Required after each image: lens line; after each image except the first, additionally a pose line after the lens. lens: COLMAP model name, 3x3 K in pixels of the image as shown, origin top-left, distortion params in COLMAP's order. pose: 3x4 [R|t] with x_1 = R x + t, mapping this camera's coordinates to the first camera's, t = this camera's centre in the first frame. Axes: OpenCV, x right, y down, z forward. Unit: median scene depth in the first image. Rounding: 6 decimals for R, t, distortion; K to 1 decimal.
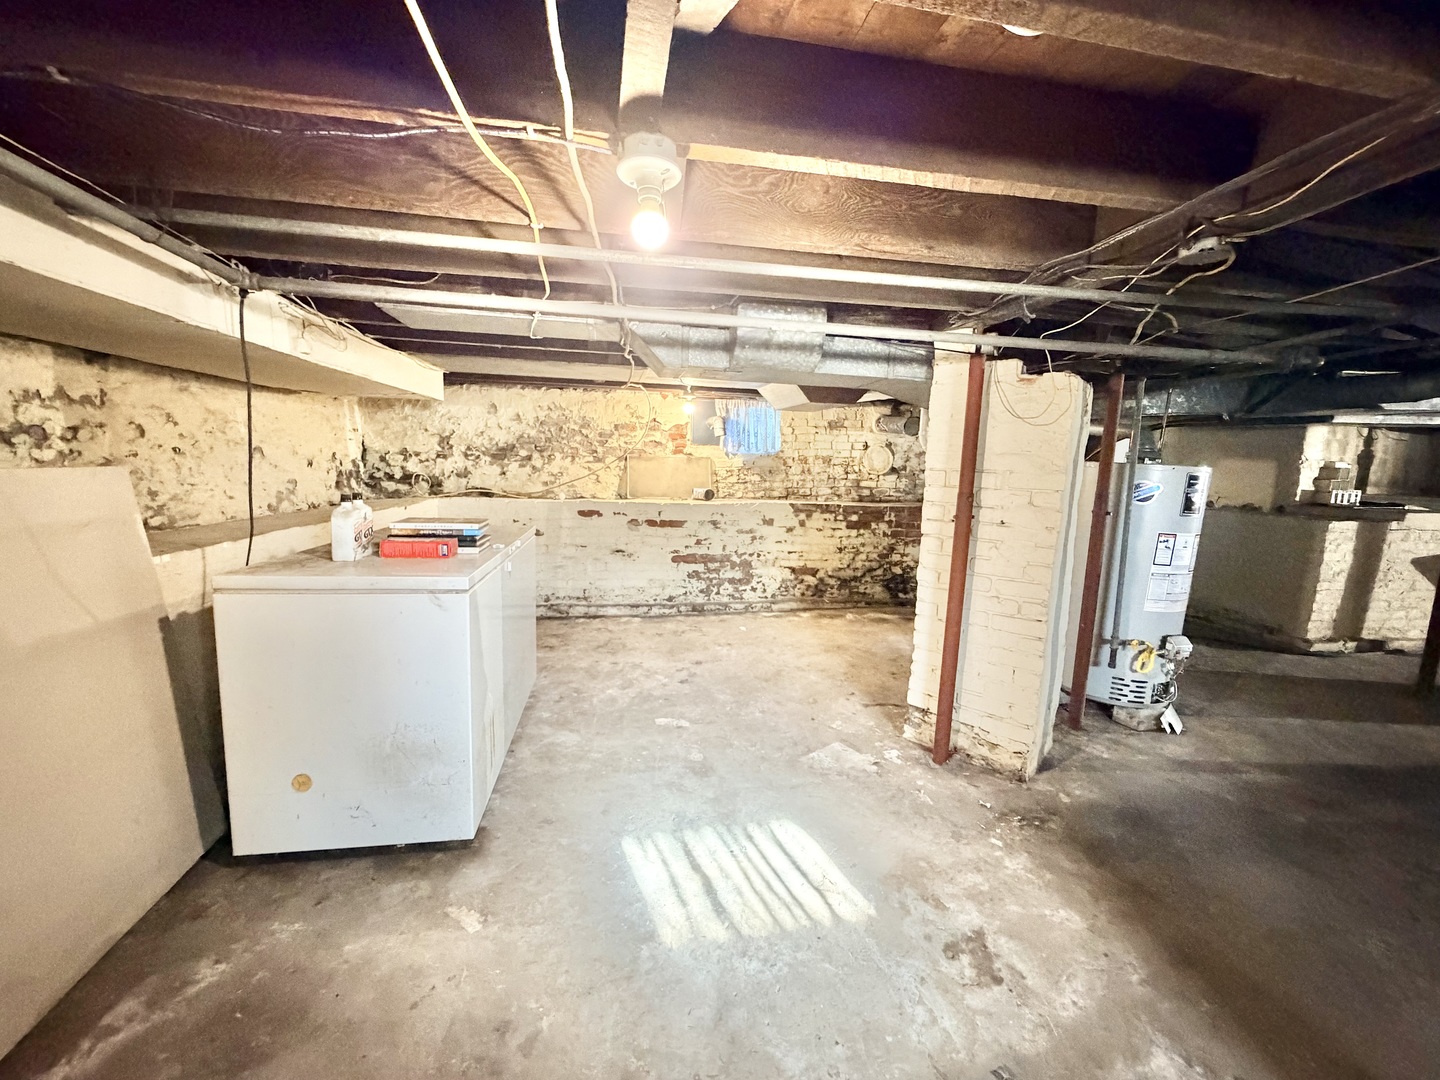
lens RADIAL K [[576.1, 0, 718.6], [0, 576.1, 542.1], [0, 0, 1]] dist [-0.002213, -0.000442]
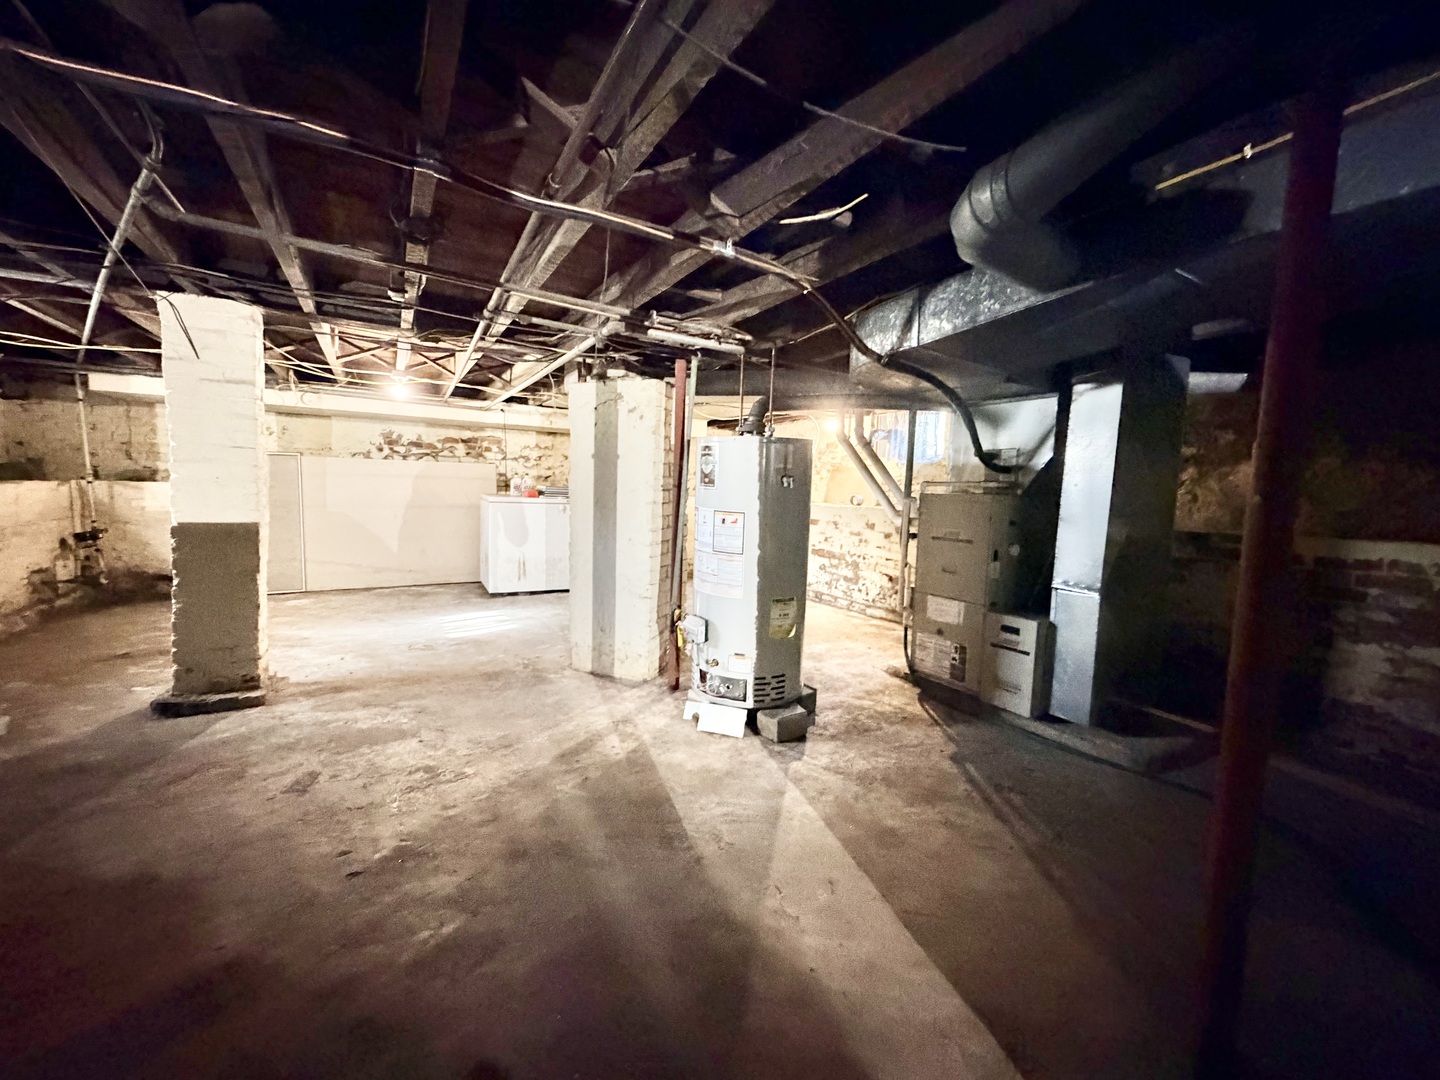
lens RADIAL K [[576.1, 0, 715.6], [0, 576.1, 536.4], [0, 0, 1]] dist [-0.002213, -0.000442]
pose [[0.330057, 0.071417, -0.941256, 0.964296], [-0.159847, 0.986962, 0.018833, 0.007743], [0.930329, 0.144240, 0.337170, 0.397848]]
